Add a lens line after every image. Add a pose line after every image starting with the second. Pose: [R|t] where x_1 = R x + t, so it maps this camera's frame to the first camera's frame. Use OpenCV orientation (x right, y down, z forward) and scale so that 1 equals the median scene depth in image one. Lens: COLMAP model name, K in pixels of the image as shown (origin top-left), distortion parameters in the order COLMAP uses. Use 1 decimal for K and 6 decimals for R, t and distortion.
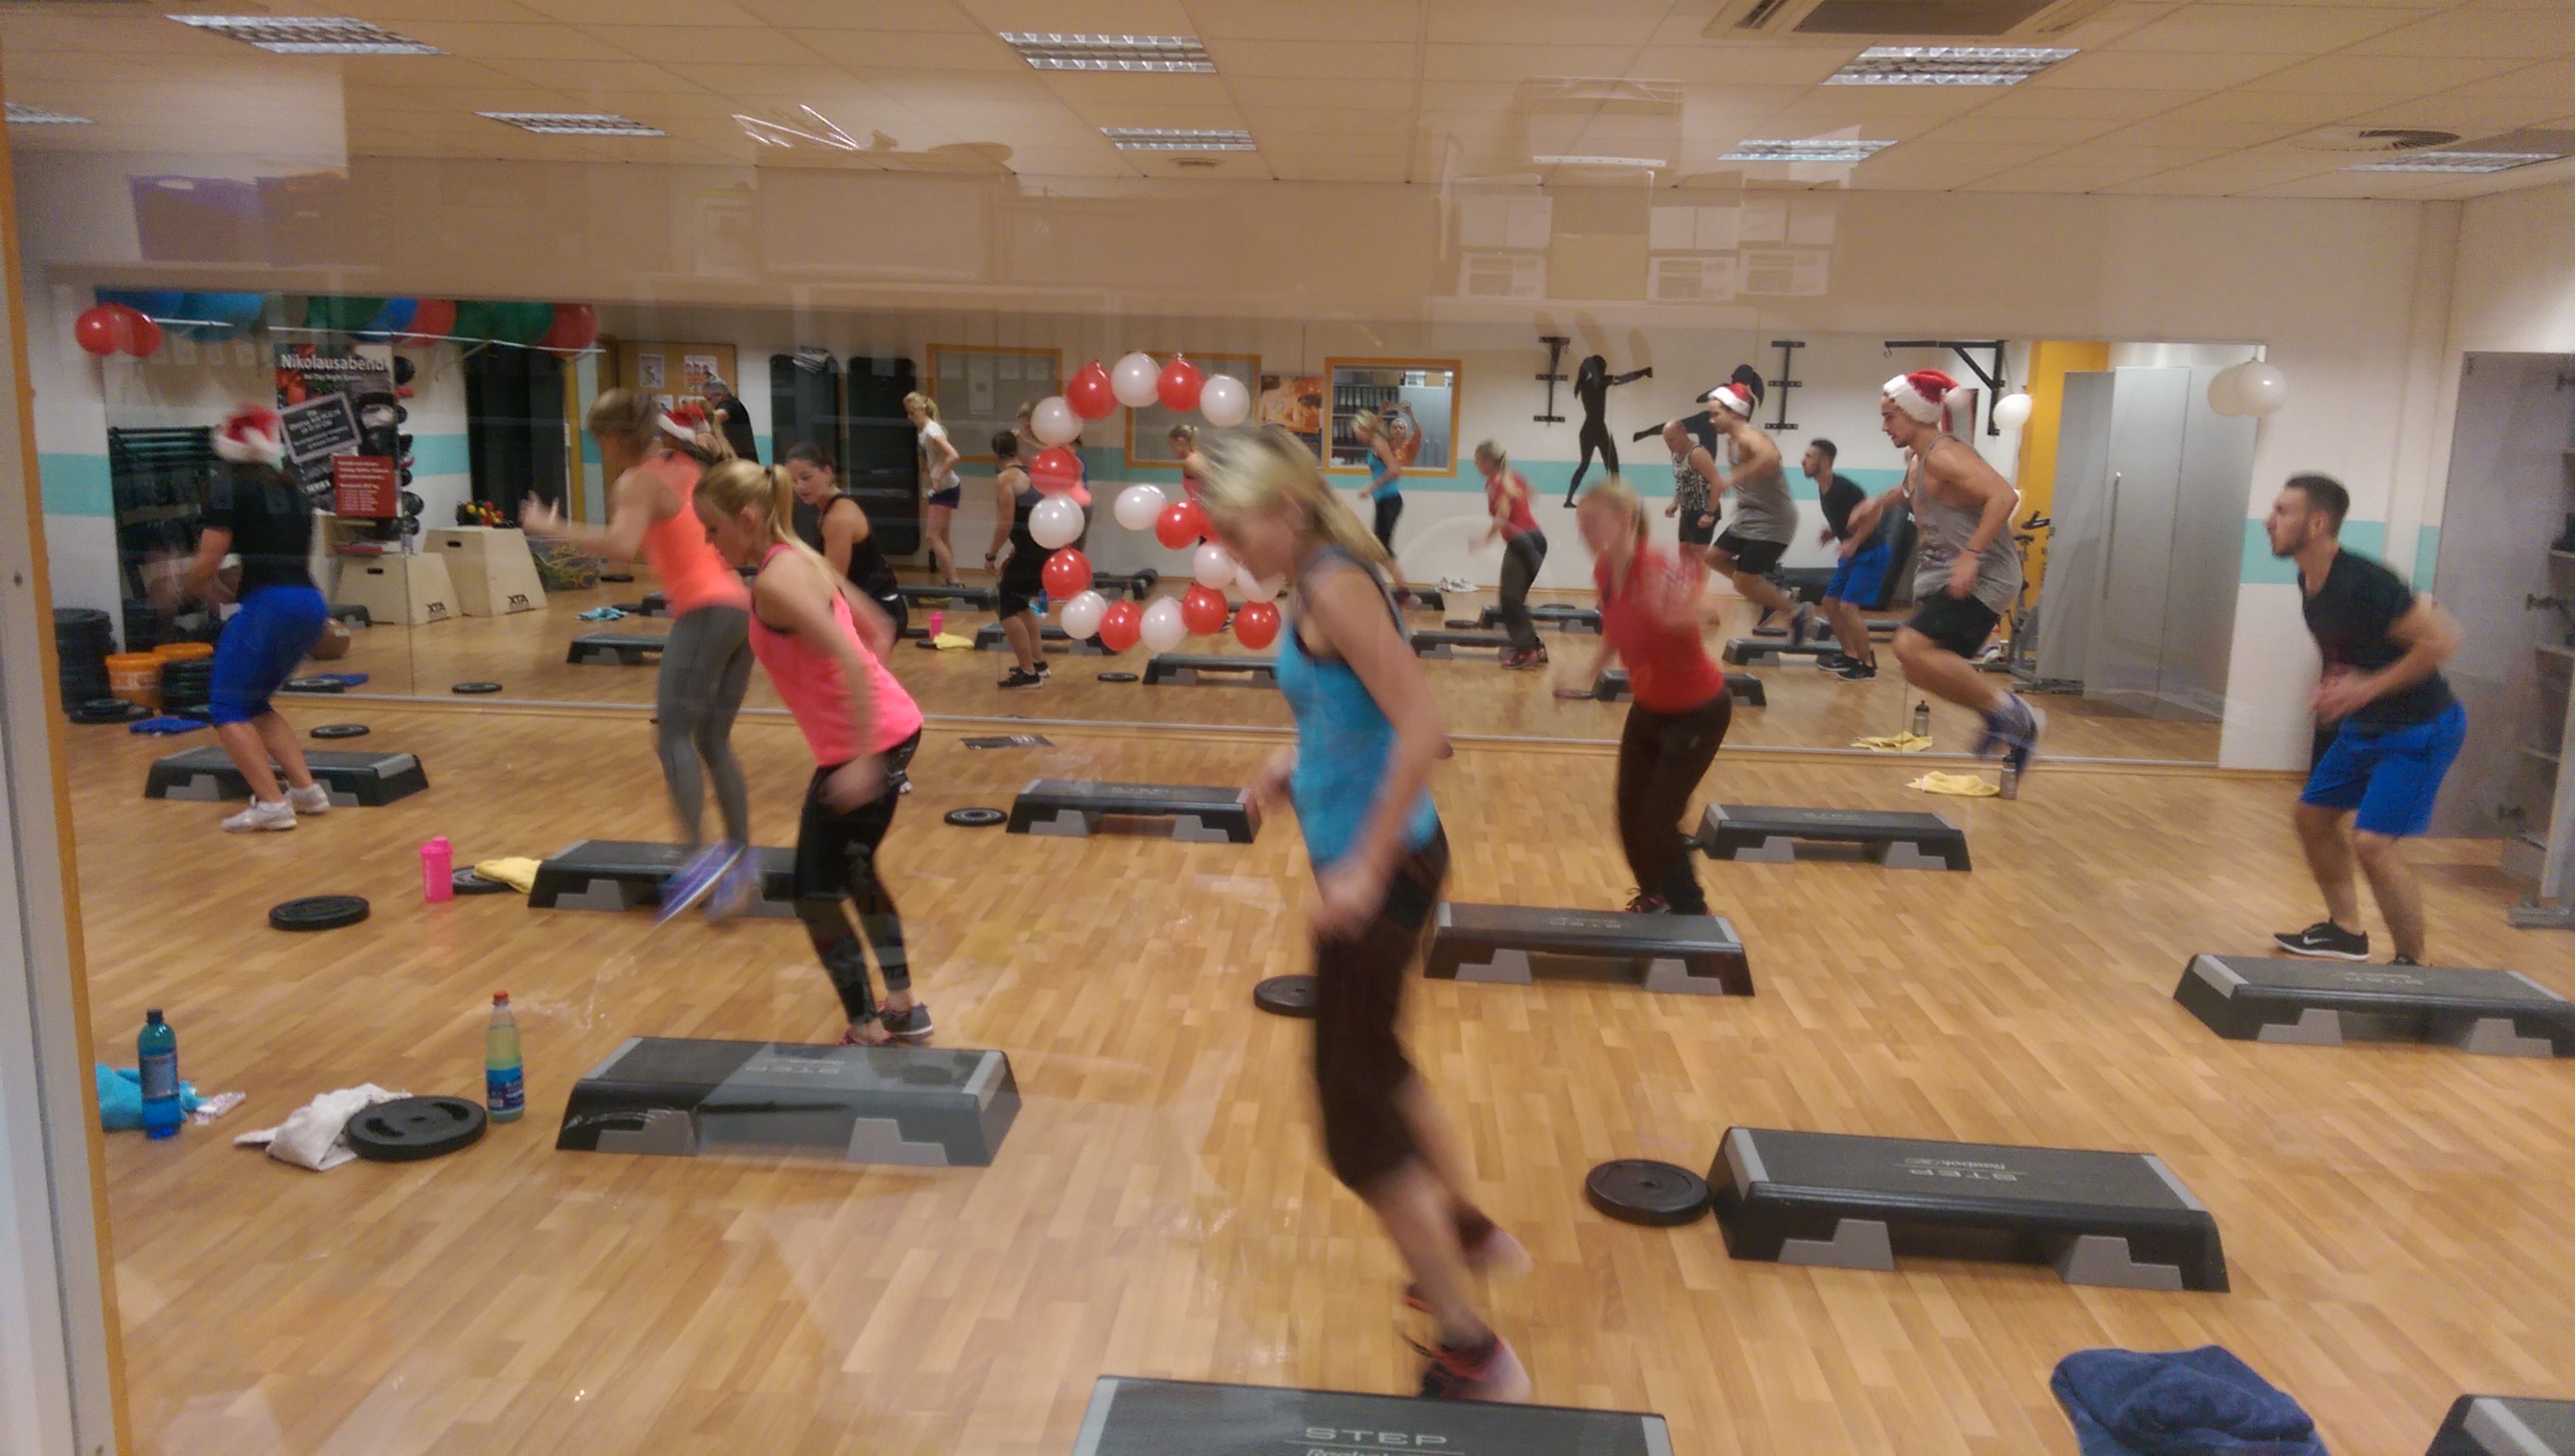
lens RADIAL K [[1820.7, 0, 1292.9], [0, 1820.7, 723.3], [0, 0, 1]] dist [0.093335, -0.140813]
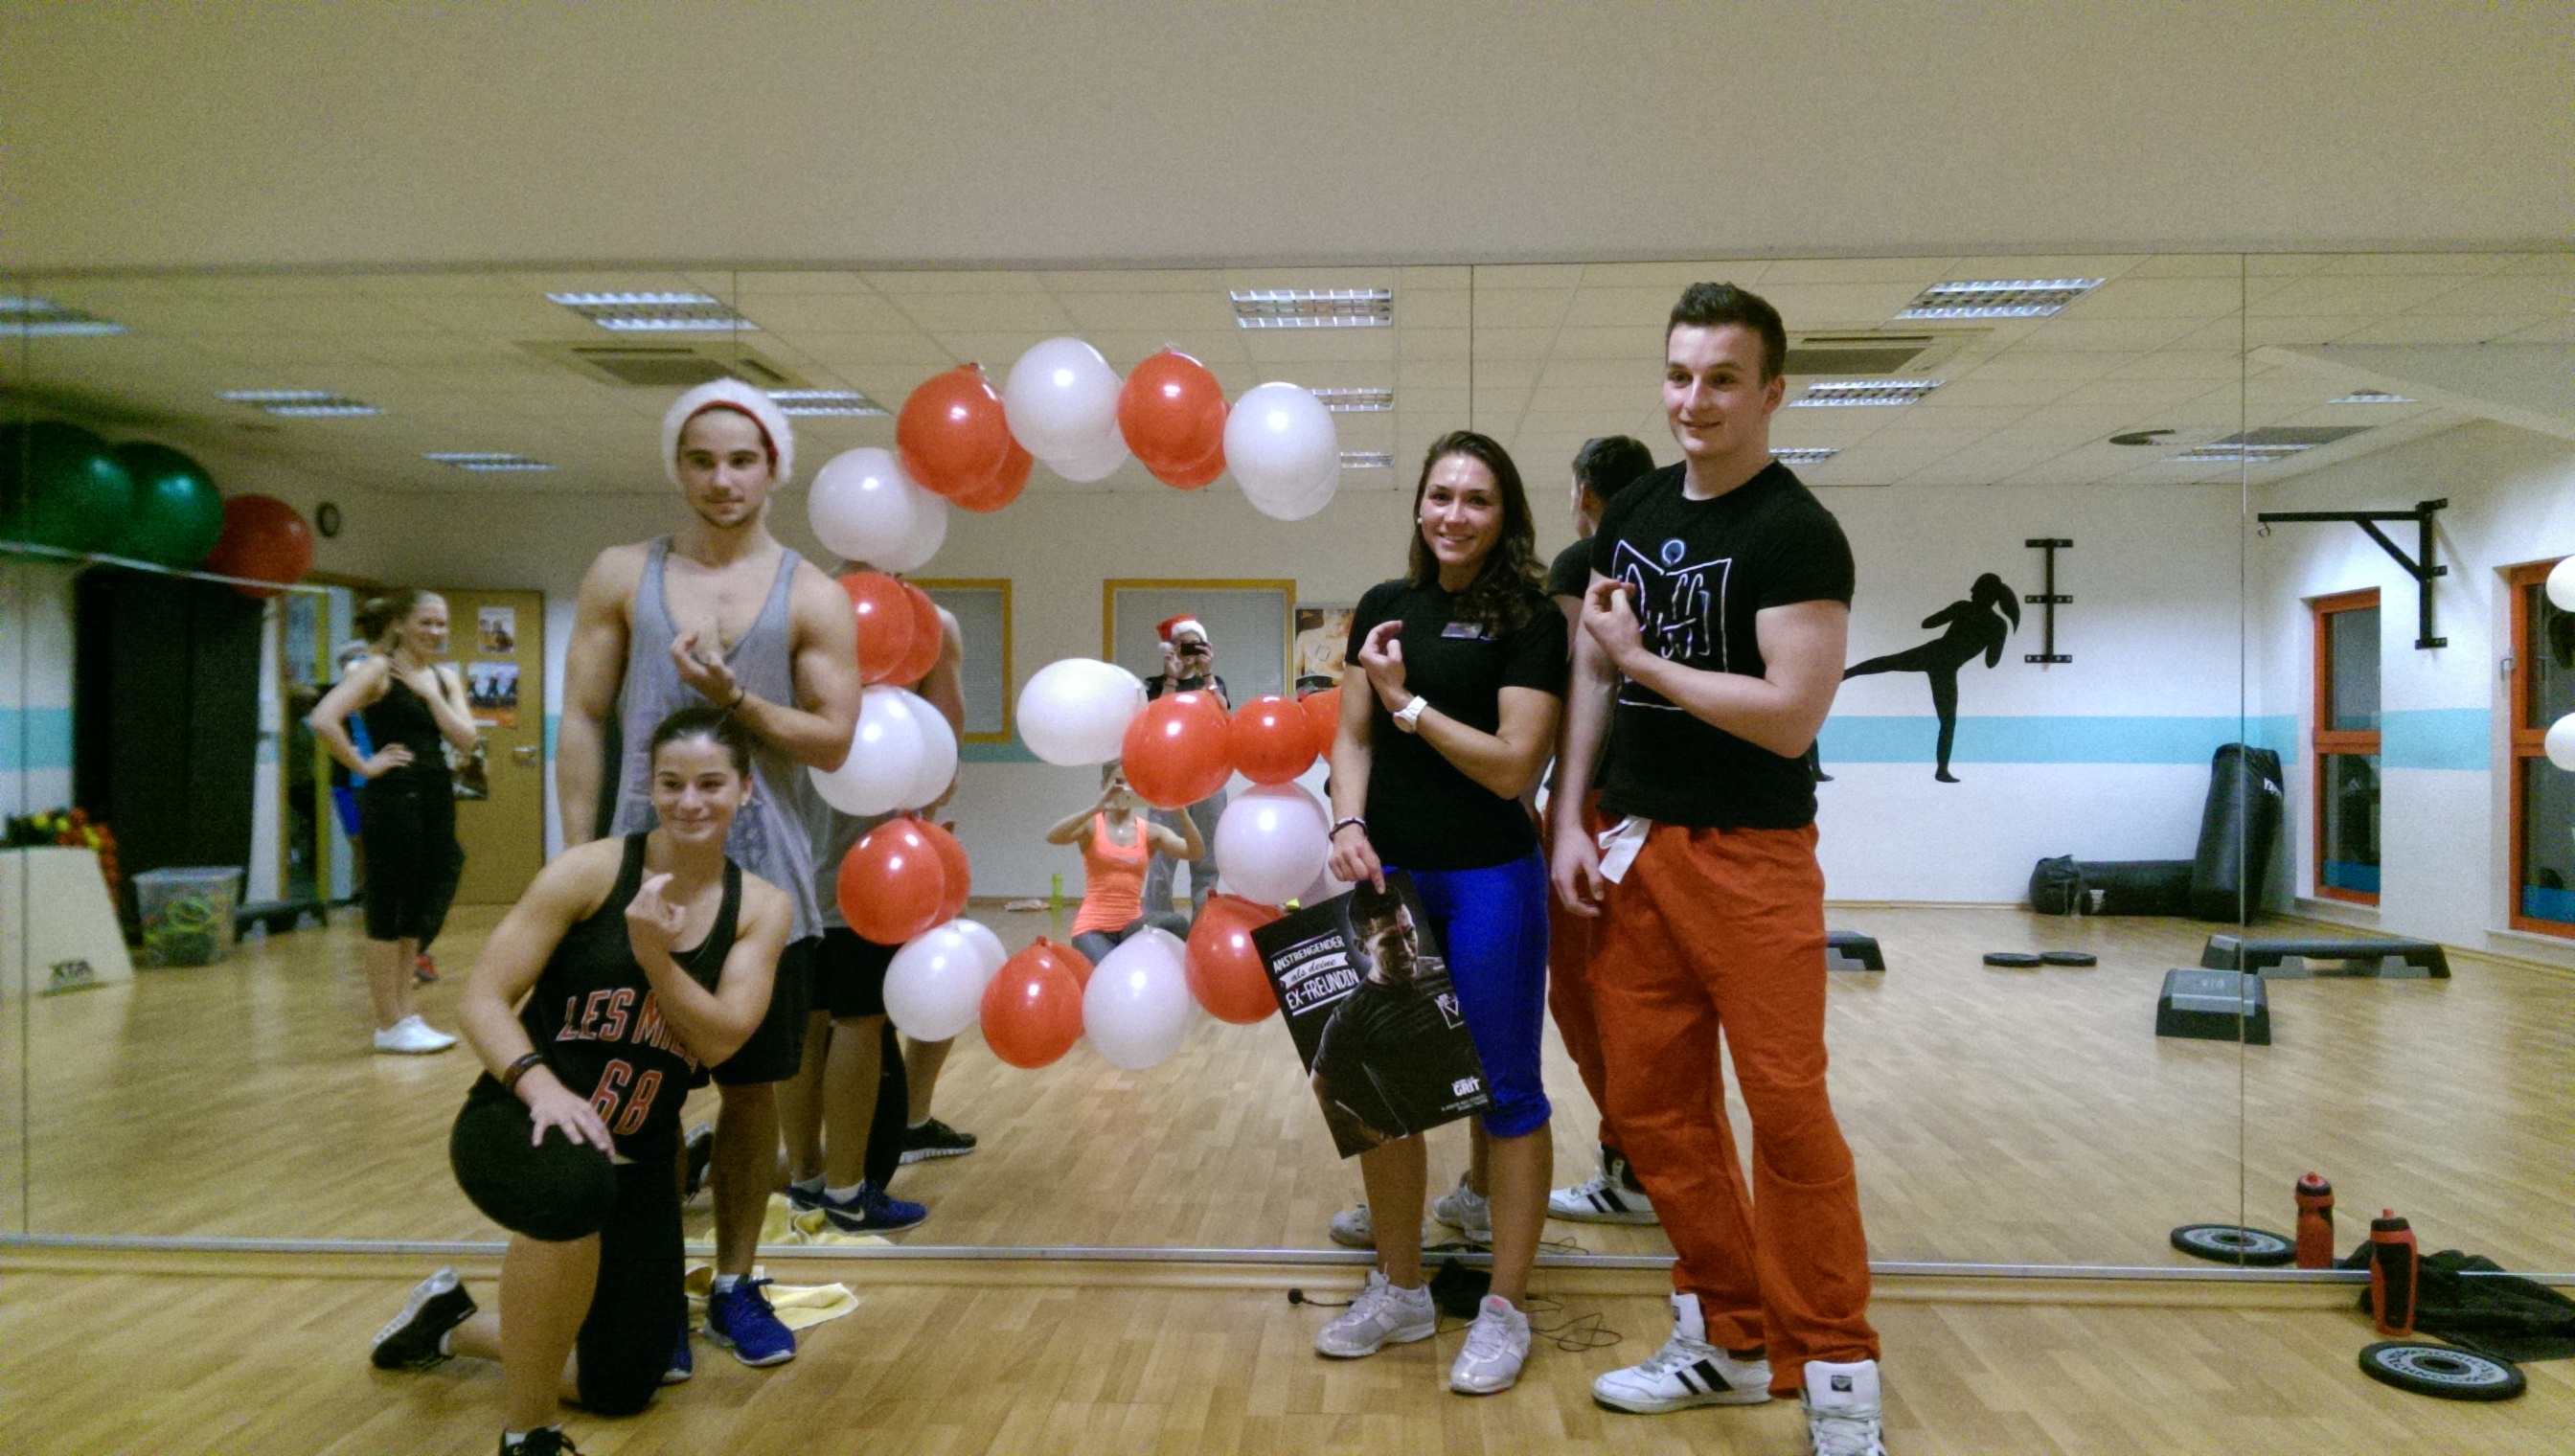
lens RADIAL K [[1829.1, 0, 1302.1], [0, 1829.1, 718.8], [0, 0, 1]] dist [0.081063, -0.120742]
pose [[0.999631, -0.026903, 0.003644, -0.019339], [0.027119, 0.983204, -0.180483, -0.022205], [0.001272, 0.180516, 0.983571, 0.321687]]
